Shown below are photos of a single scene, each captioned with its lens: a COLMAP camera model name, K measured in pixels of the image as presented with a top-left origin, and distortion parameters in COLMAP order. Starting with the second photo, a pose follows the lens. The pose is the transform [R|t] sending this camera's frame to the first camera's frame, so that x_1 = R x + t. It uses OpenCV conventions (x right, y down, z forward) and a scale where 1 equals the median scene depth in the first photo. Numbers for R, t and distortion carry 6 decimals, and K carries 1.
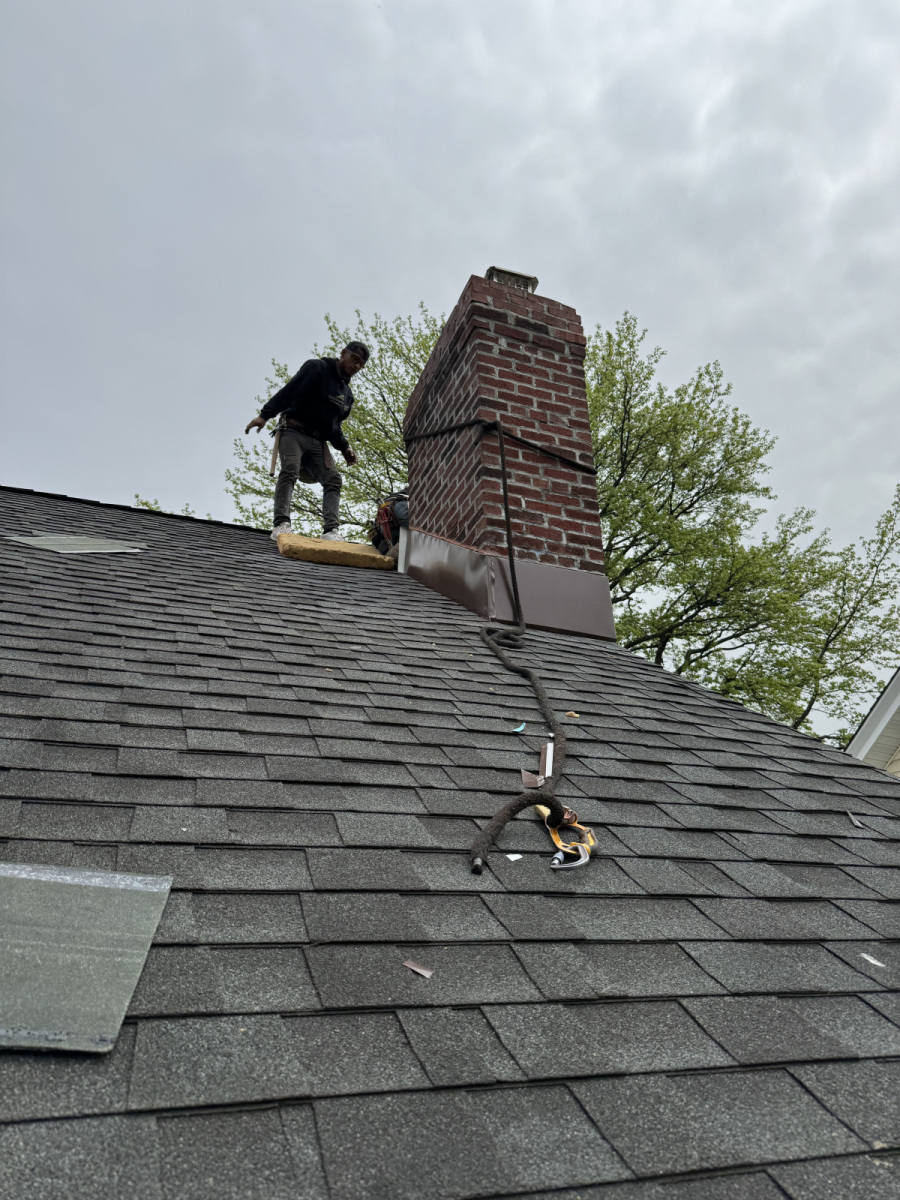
lens RADIAL K [[830.5, 0, 450.0], [0, 830.5, 600.0], [0, 0, 1]] dist [0.028922, -0.002103]
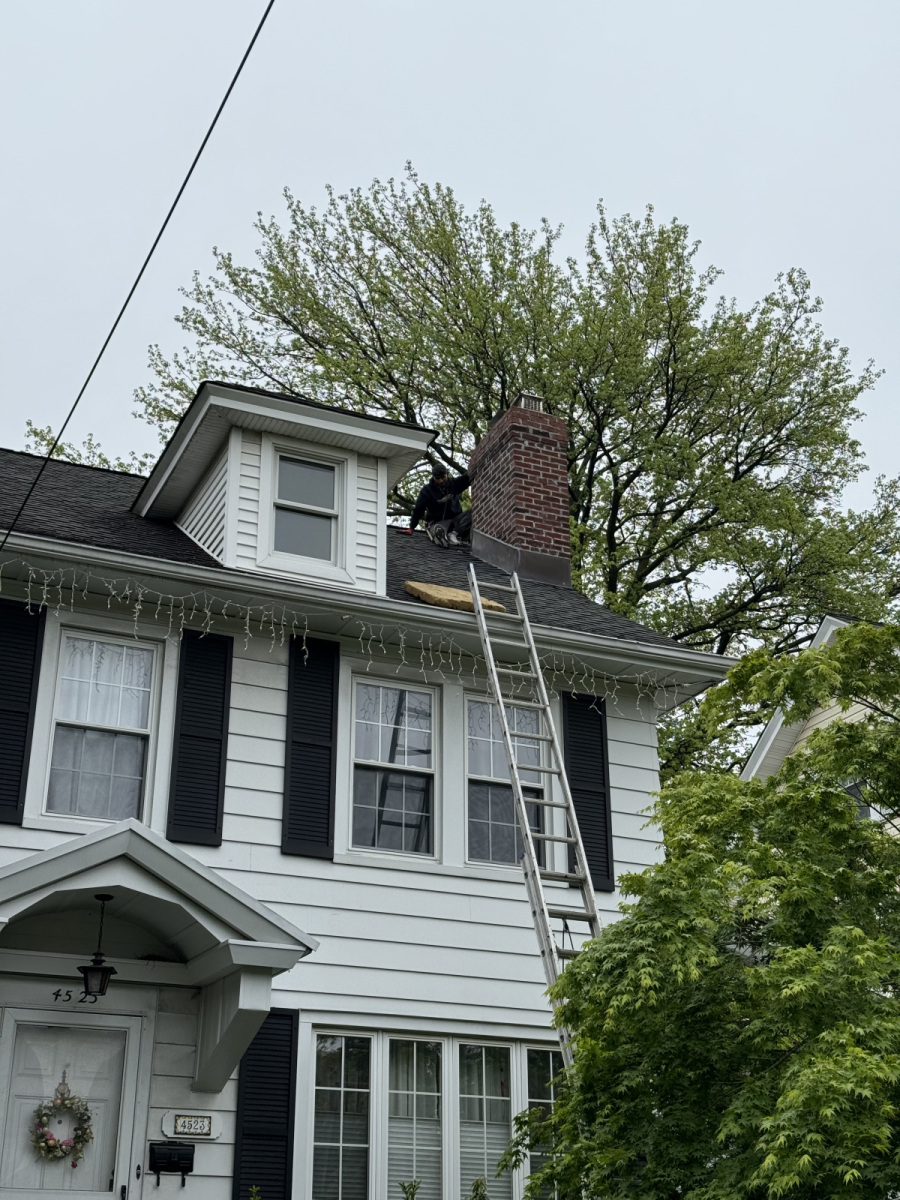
lens RADIAL K [[1666.9, 0, 450.0], [0, 1666.9, 600.0], [0, 0, 1]] dist [-0.388814, 0.005781]
pose [[0.999008, 0.030327, 0.032604, -0.039538], [-0.030760, 0.999444, 0.012866, 0.004457], [-0.032196, -0.013856, 0.999386, -0.495067]]
